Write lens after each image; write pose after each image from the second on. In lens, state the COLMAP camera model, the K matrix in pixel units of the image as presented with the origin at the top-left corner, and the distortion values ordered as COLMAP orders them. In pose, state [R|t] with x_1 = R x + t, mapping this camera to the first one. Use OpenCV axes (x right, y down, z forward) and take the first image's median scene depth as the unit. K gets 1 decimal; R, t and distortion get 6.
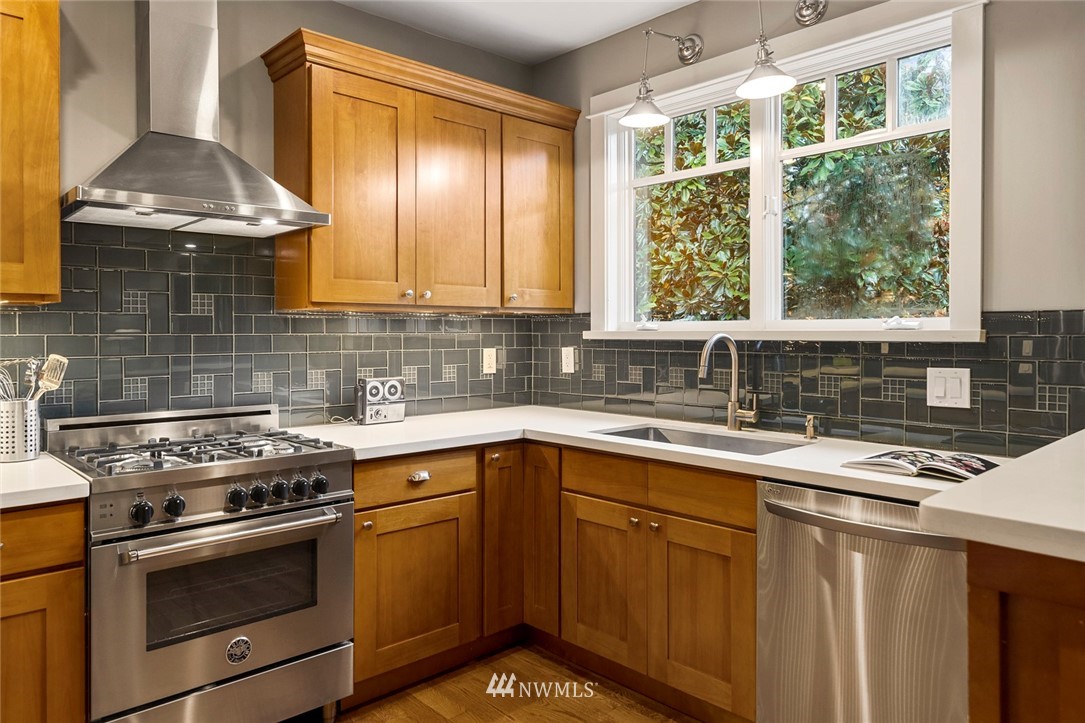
lens RADIAL K [[732.8, 0, 534.4], [0, 732.8, 333.5], [0, 0, 1]] dist [-0.012524, -0.000104]
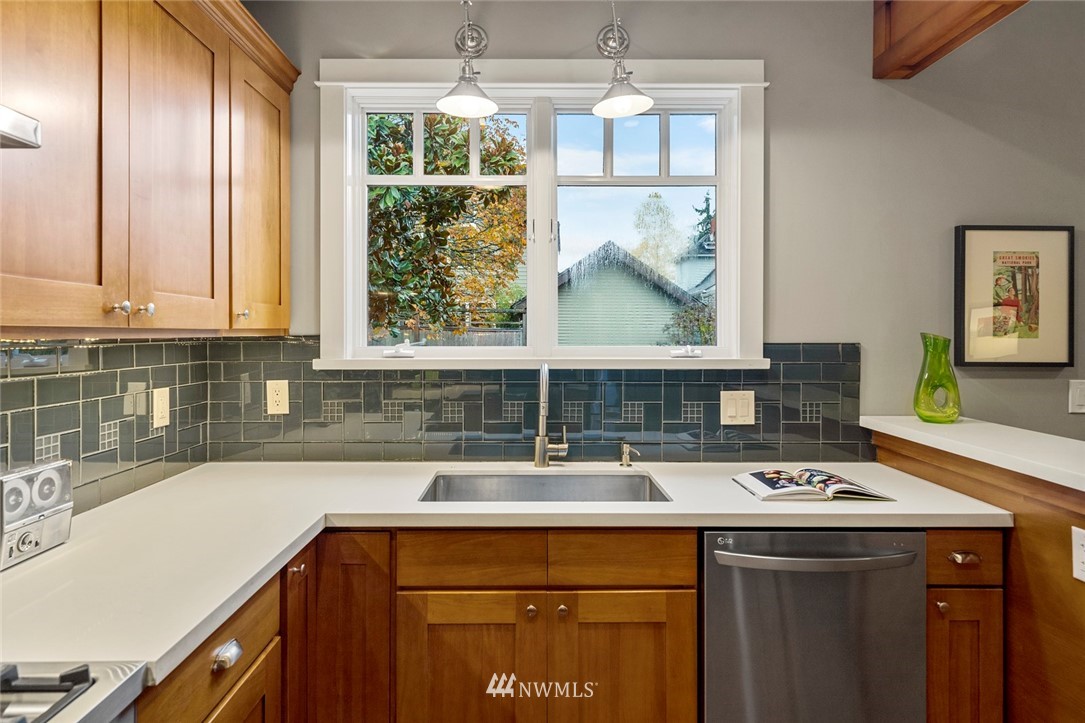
lens RADIAL K [[611.6, 0, 540.8], [0, 611.6, 332.0], [0, 0, 1]] dist [-0.002490, 0.000047]
pose [[0.669354, 0.002771, 0.742939, -0.311956], [0.000143, 0.999993, -0.003858, -0.036459], [-0.742944, 0.002688, 0.669348, 0.492210]]
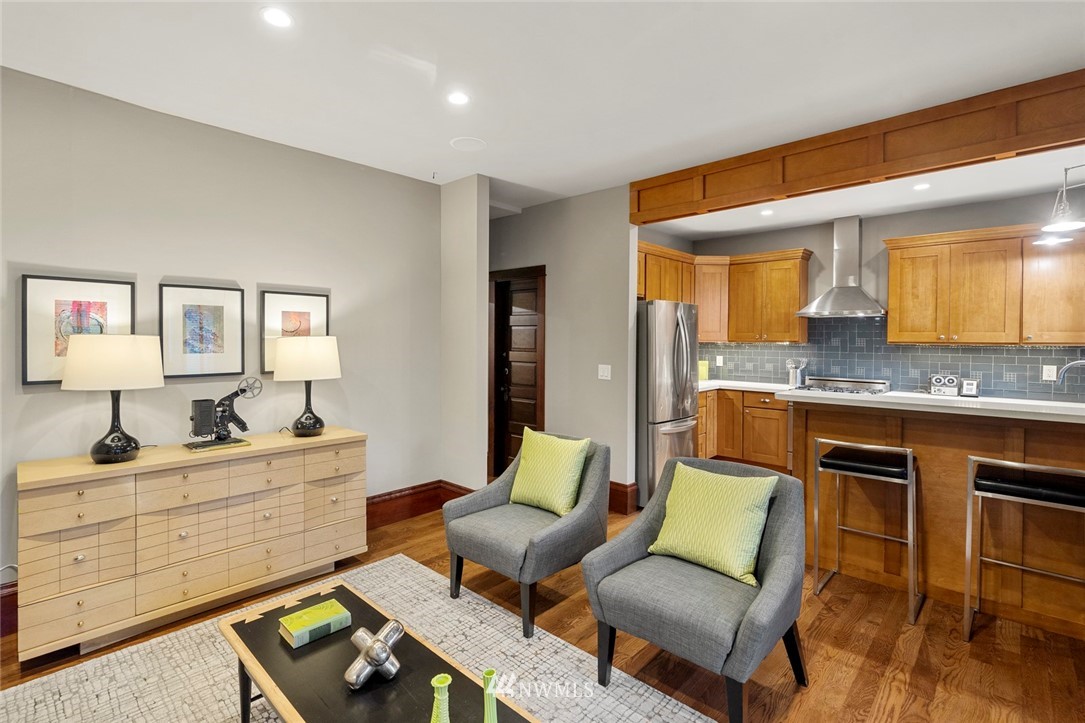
lens RADIAL K [[504.7, 0, 542.9], [0, 504.7, 344.4], [0, 0, 1]] dist [0.005083, -0.000505]
pose [[0.066027, 0.010210, -0.997766, 1.348744], [-0.012511, 0.999878, 0.009404, -0.033064], [0.997739, 0.011862, 0.066147, -0.334791]]
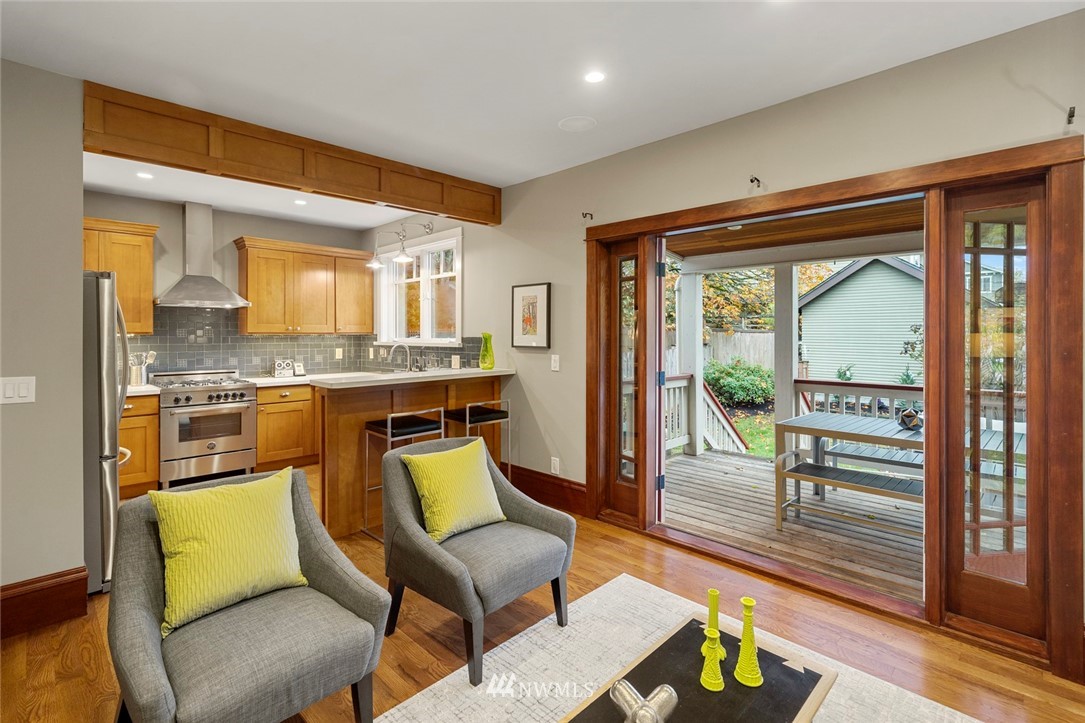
lens RADIAL K [[504.7, 0, 527.4], [0, 504.7, 334.2], [0, 0, 1]] dist [0.005083, -0.000505]
pose [[0.999689, 0.001372, 0.024901, 0.684388], [-0.001290, 0.999994, -0.003299, -0.029587], [-0.024905, 0.003266, 0.999684, -0.918636]]
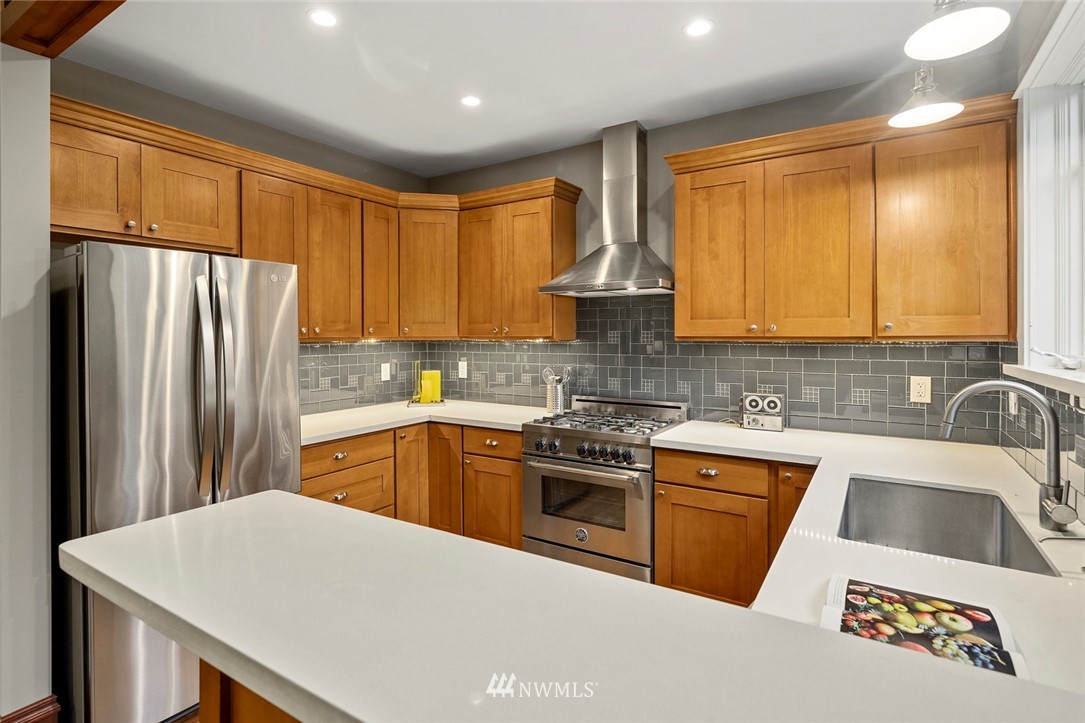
lens RADIAL K [[528.2, 0, 550.9], [0, 528.2, 335.5], [0, 0, 1]] dist [0.003219, 0.000963]
pose [[0.249533, 0.003220, -0.968361, 0.636056], [0.000005, 0.999994, 0.003327, -0.046409], [0.968366, -0.000835, 0.249532, 0.462566]]
